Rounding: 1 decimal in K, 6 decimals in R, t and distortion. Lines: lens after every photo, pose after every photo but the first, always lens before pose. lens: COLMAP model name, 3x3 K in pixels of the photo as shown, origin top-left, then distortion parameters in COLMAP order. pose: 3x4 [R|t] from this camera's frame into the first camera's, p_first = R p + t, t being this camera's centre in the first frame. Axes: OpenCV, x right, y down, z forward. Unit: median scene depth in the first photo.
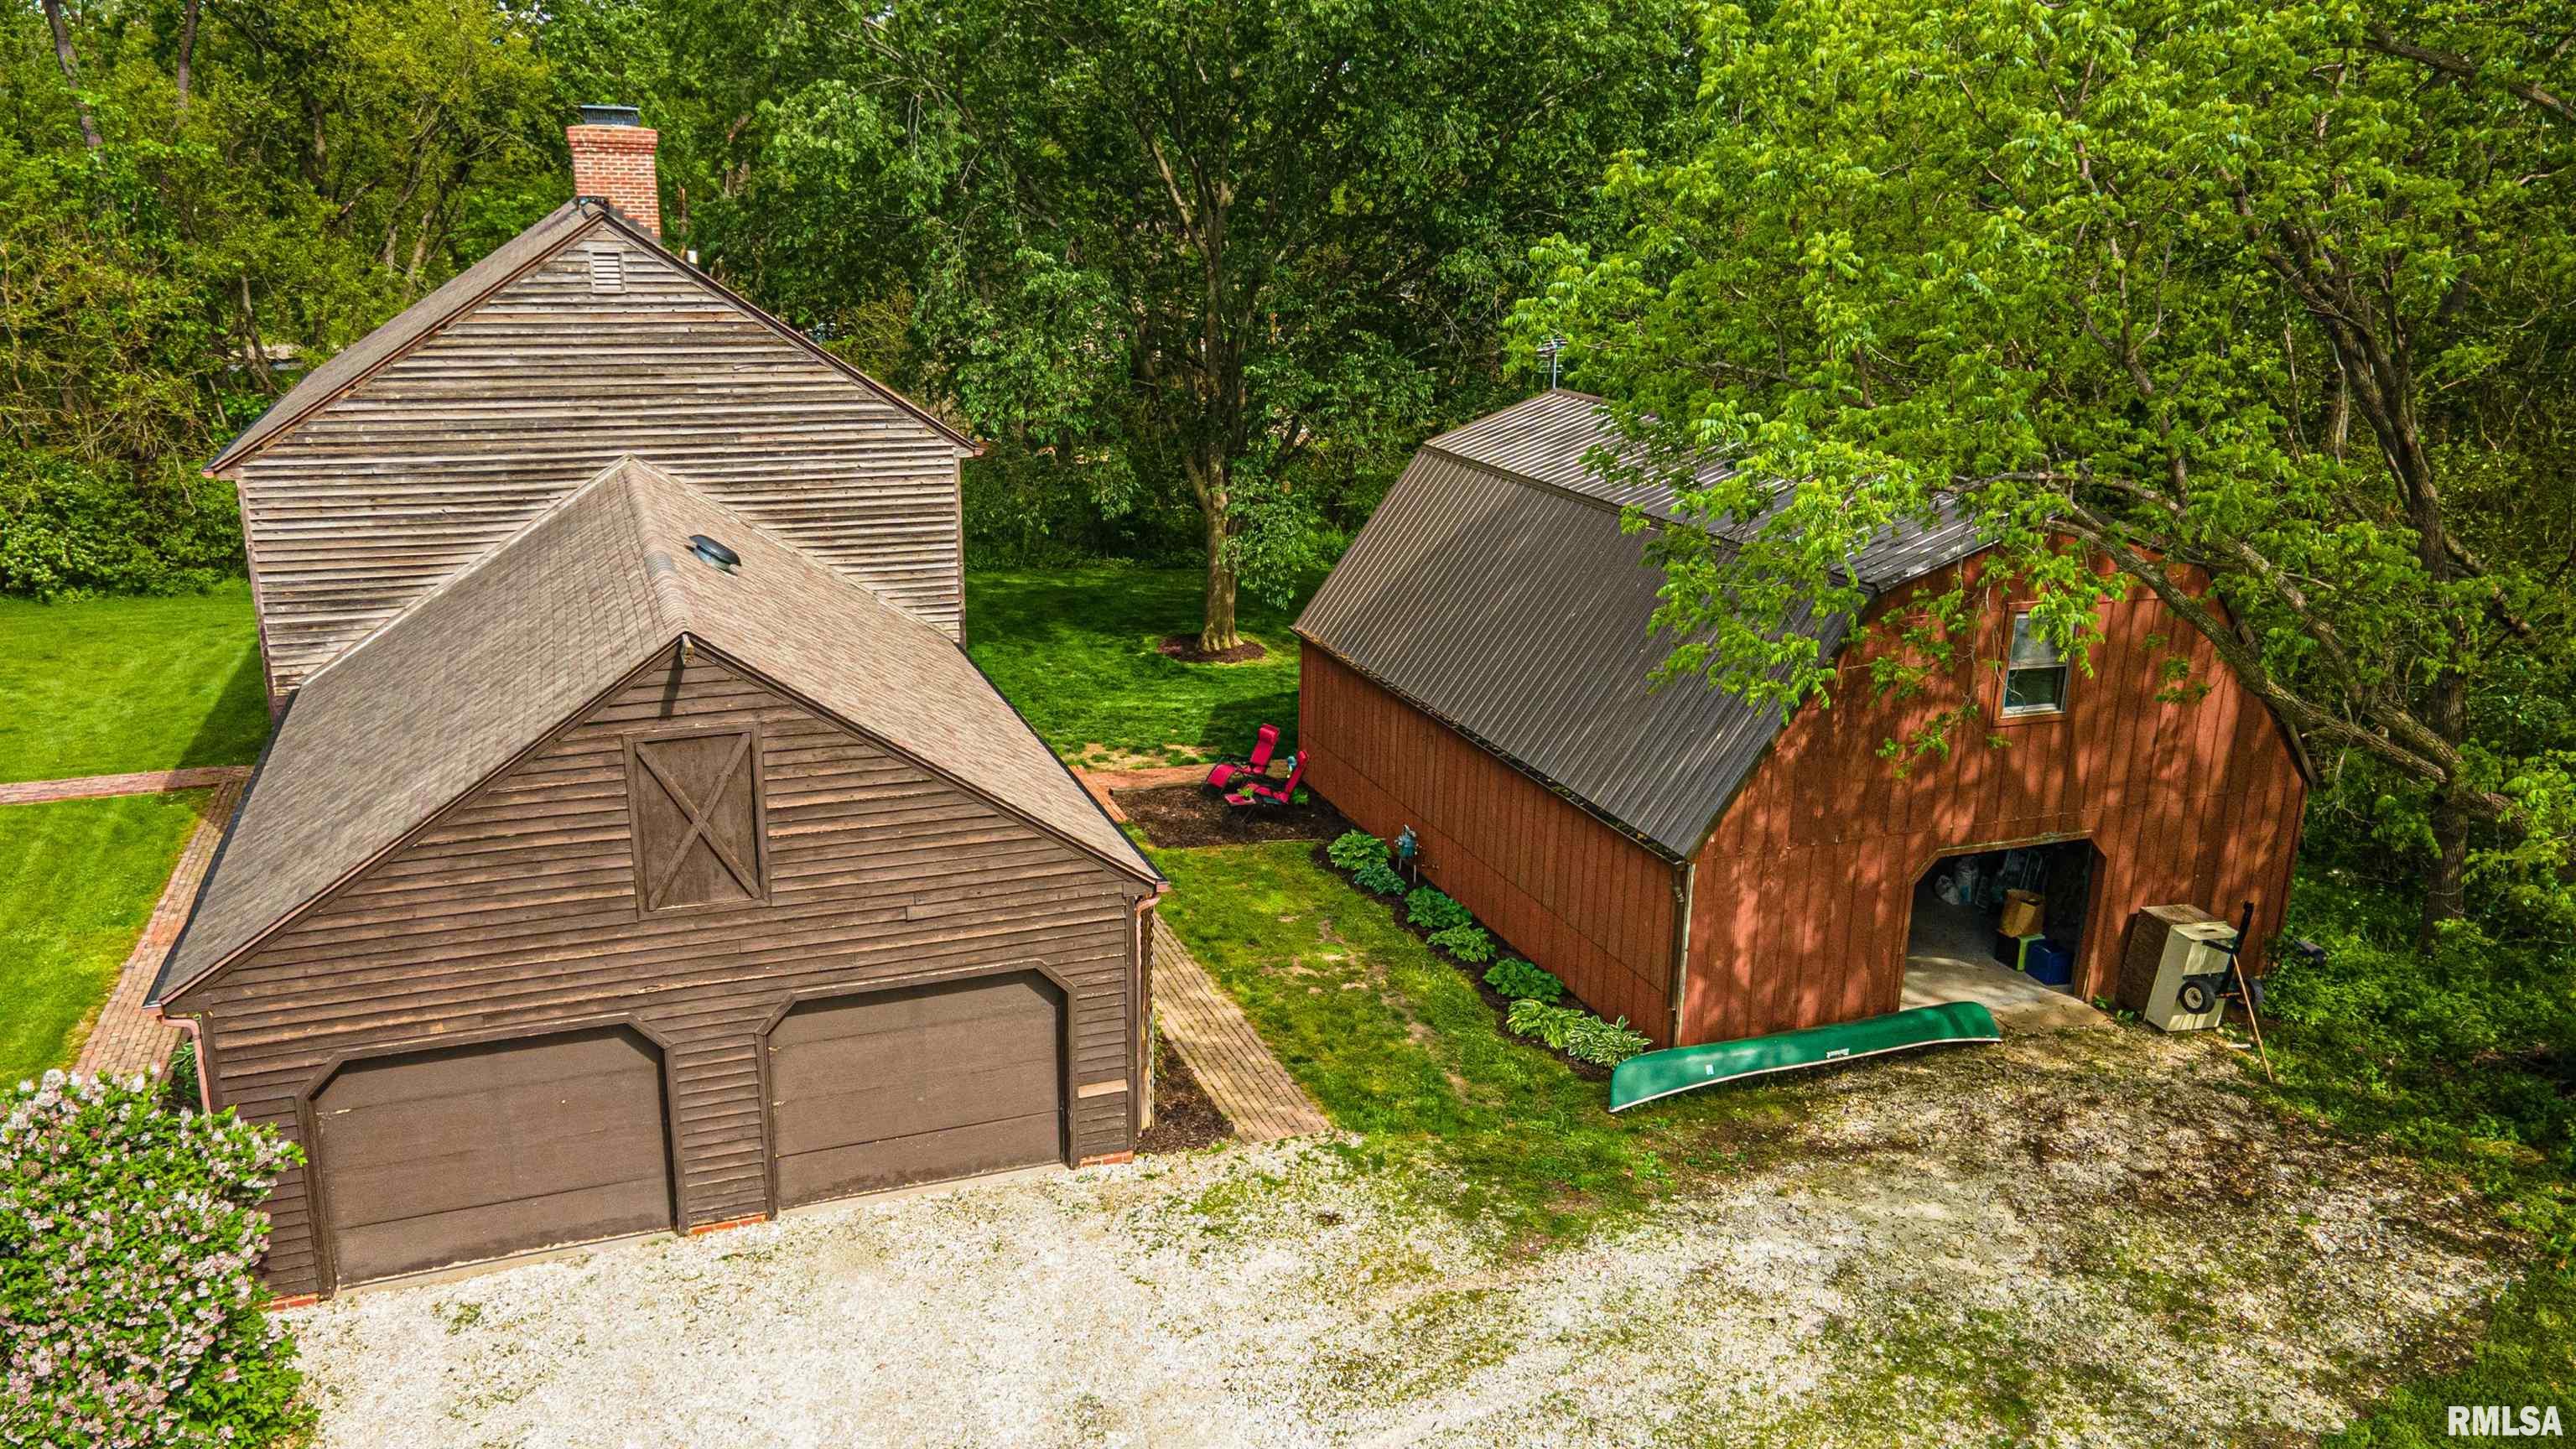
lens RADIAL K [[1893.0, 0, 1288.0], [0, 1893.0, 724.5], [0, 0, 1]] dist [0.007250, -0.000817]
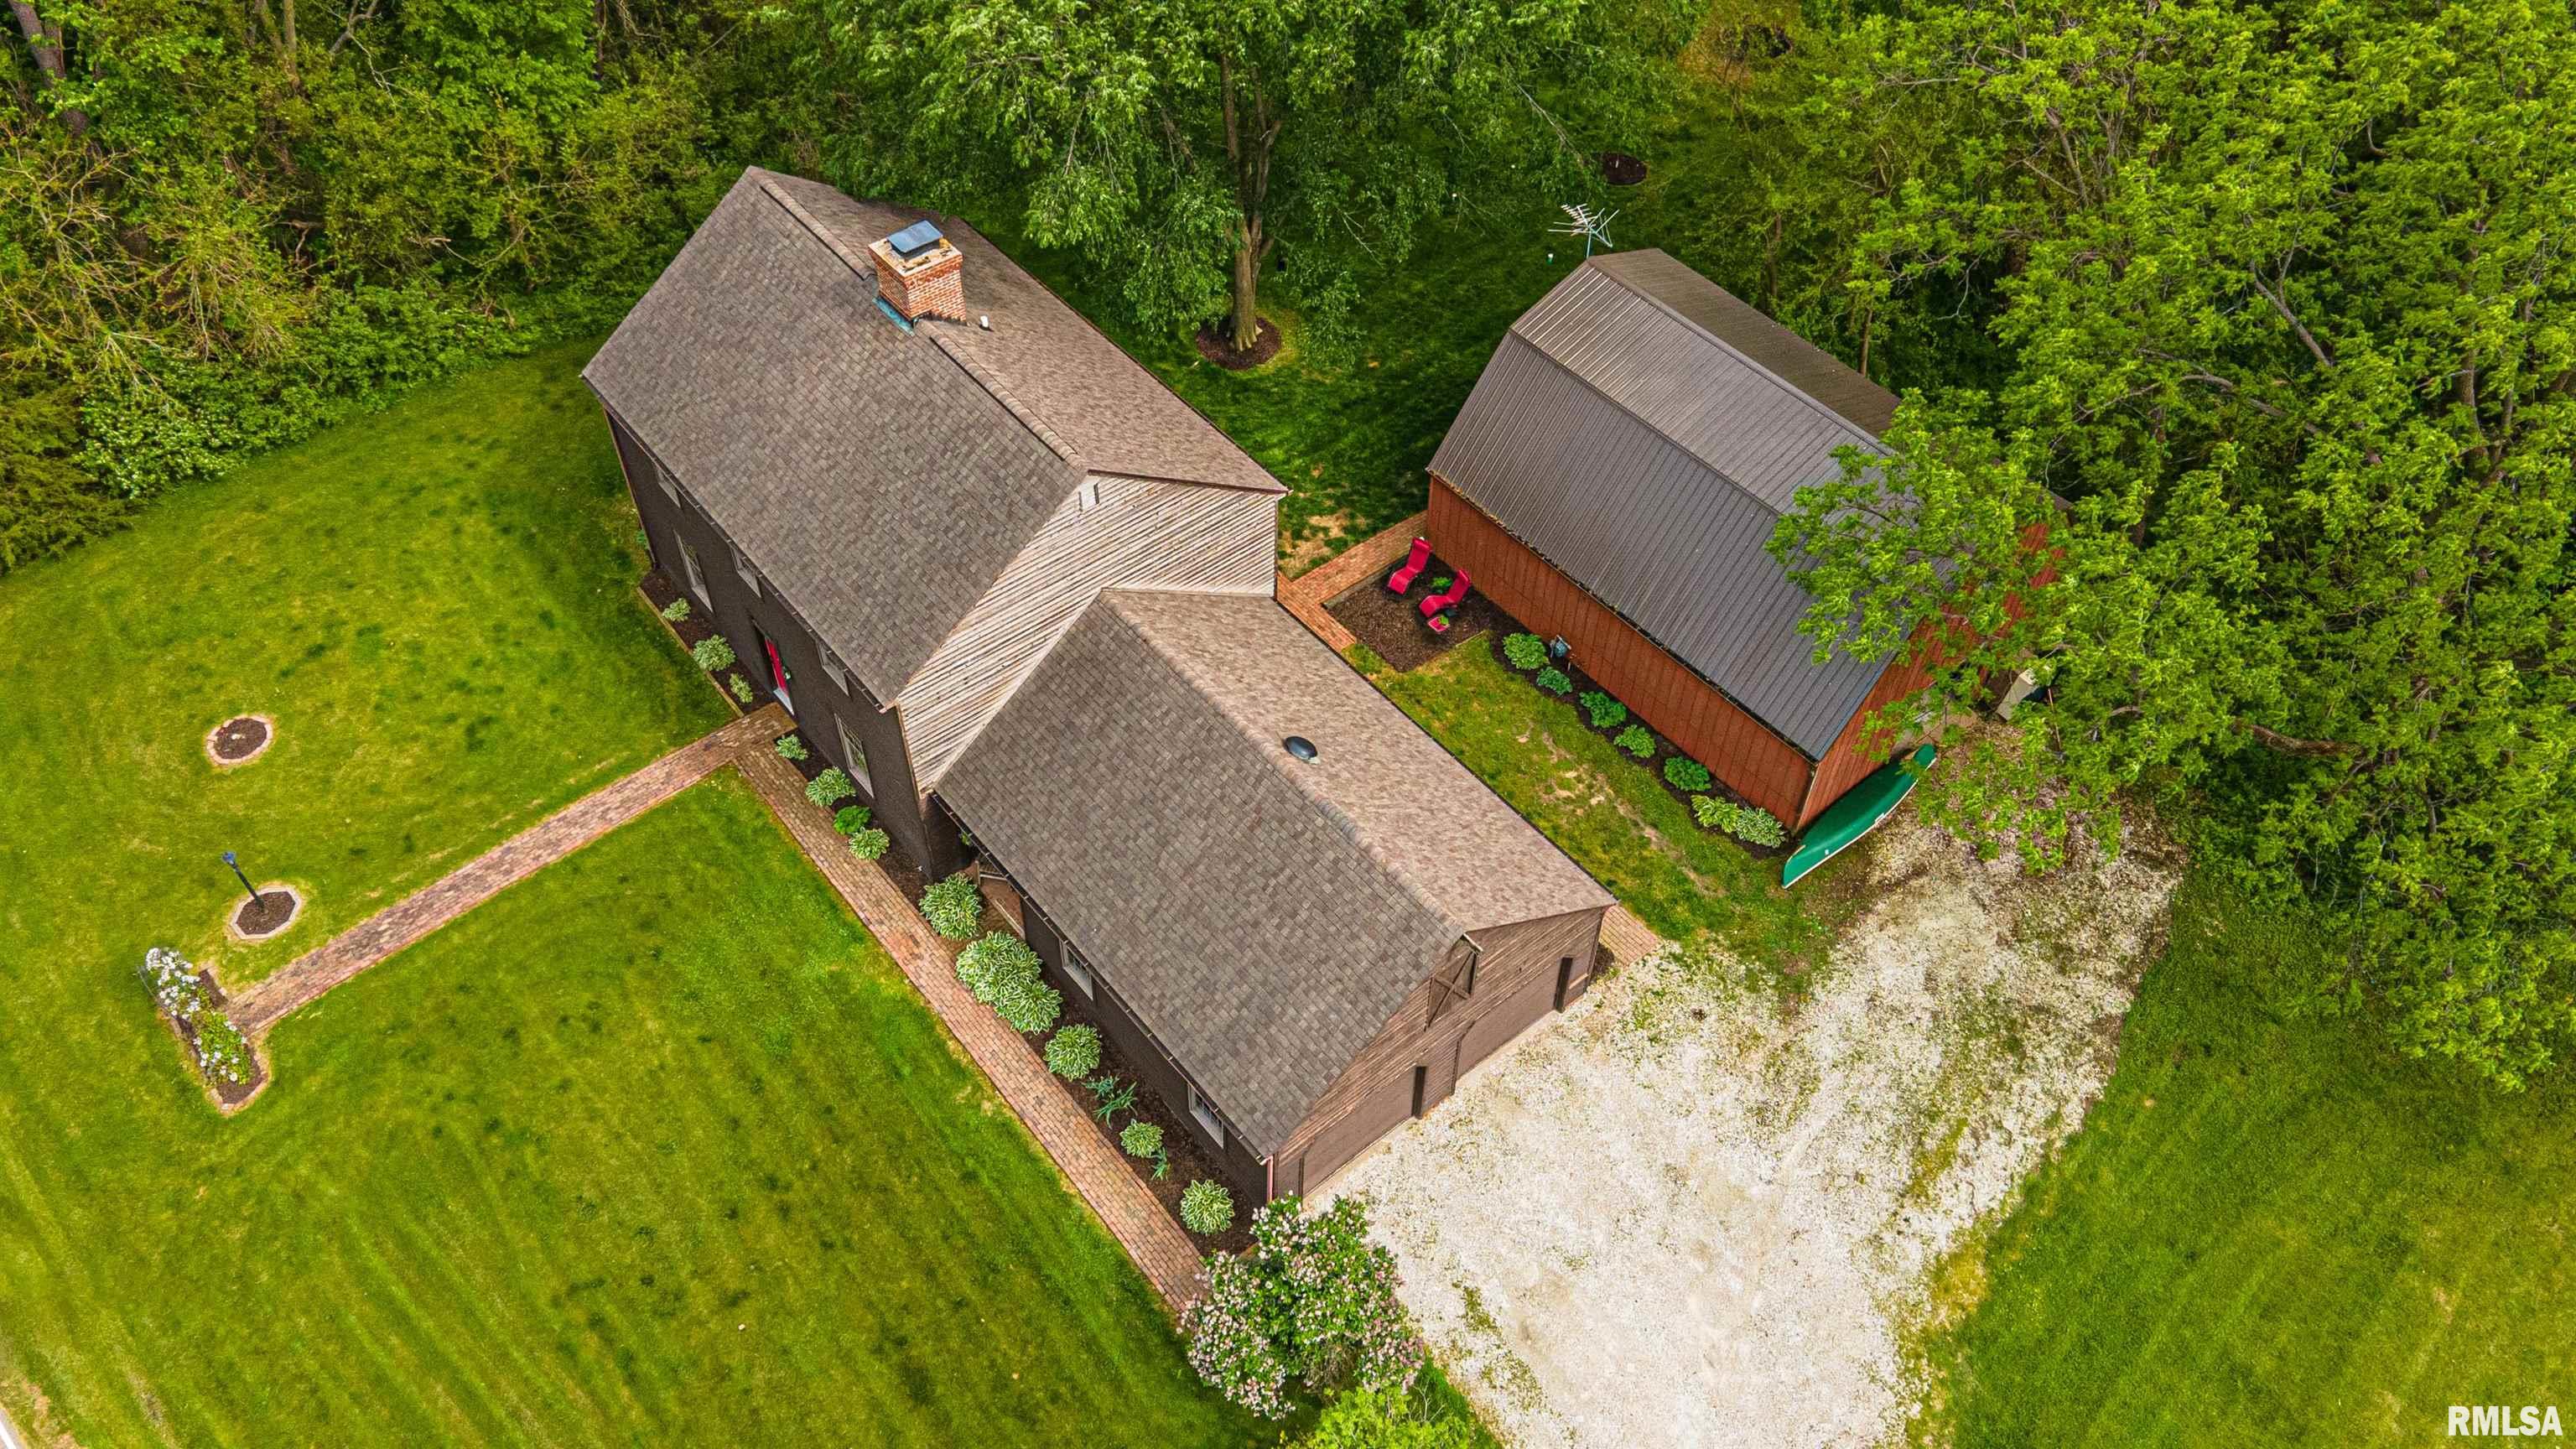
lens RADIAL K [[1807.6, 0, 1277.1], [0, 1807.6, 799.9], [0, 0, 1]] dist [-0.035147, 0.150721]
pose [[0.949059, -0.249652, 0.192254, -0.668864], [0.095077, 0.808584, 0.580648, -1.012309], [-0.300413, -0.532790, 0.791130, -0.258426]]
